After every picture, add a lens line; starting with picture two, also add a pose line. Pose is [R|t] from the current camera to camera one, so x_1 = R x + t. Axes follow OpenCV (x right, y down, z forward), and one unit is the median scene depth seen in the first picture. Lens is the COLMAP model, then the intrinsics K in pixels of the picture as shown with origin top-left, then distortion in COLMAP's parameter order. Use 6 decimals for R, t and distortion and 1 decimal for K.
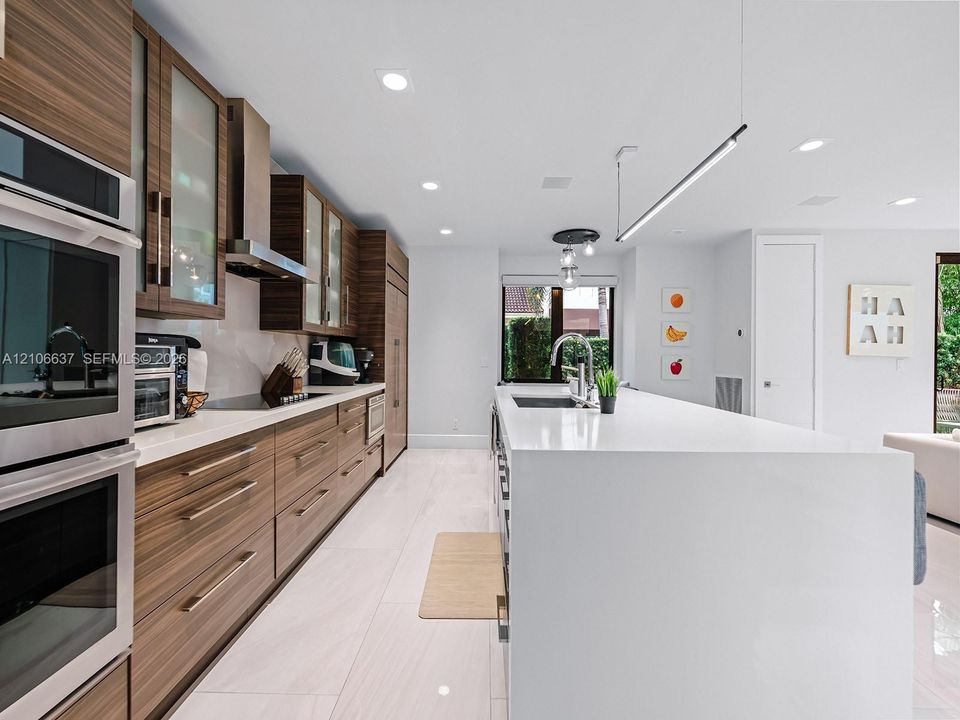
lens RADIAL K [[398.9, 0, 480.0], [0, 398.9, 360.0], [0, 0, 1]] dist [-0.000422, 0.000100]
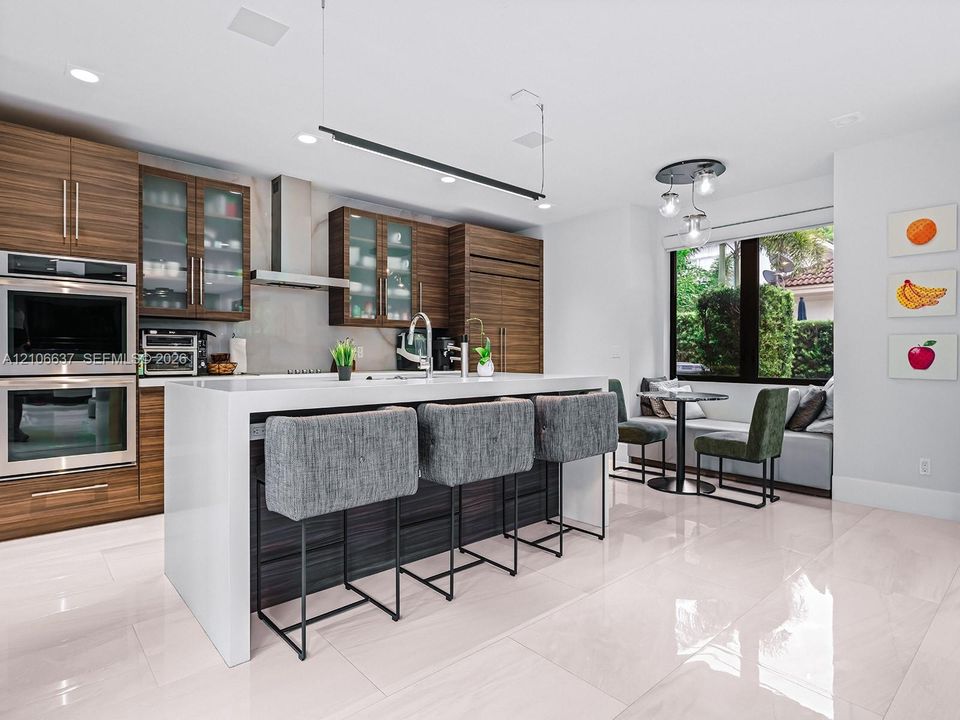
lens RADIAL K [[520.3, 0, 480.0], [0, 520.3, 360.0], [0, 0, 1]] dist [0.000986, 0.000759]
pose [[0.677184, -0.001926, -0.735811, 0.705002], [-0.001832, 0.999989, -0.004303, 0.032076], [0.735812, 0.004262, 0.677173, 0.106261]]
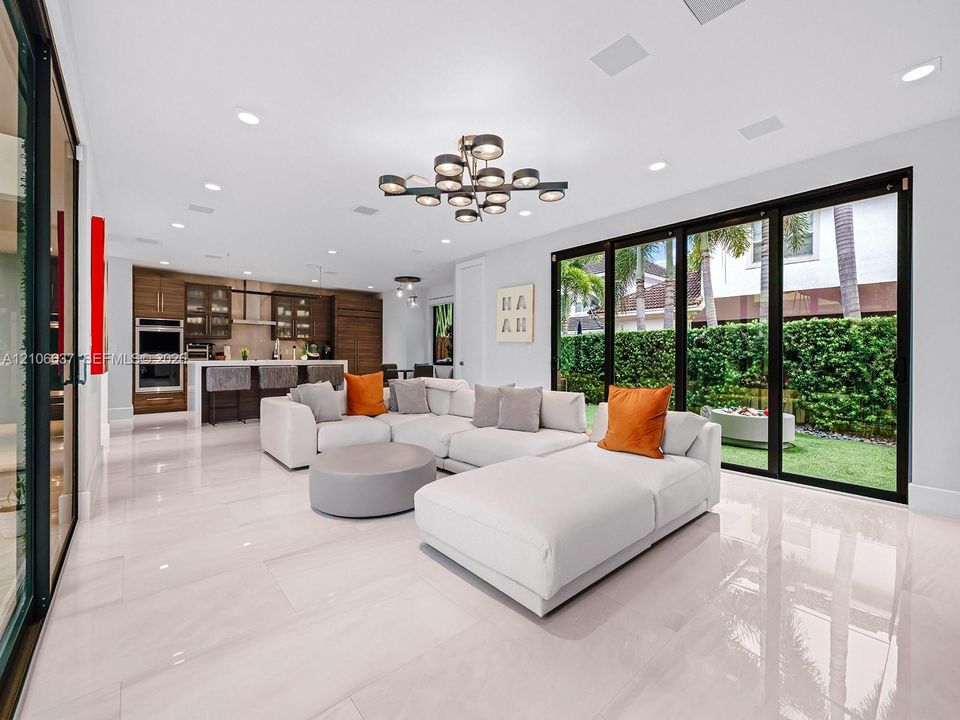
lens RADIAL K [[407.2, 0, 480.0], [0, 407.2, 360.0], [0, 0, 1]] dist [0.001540, 0.000061]
pose [[0.667620, 0.002258, -0.744499, 1.896261], [-0.004368, 0.999990, -0.000884, 0.049919], [0.744489, 0.003842, 0.667623, 0.039683]]
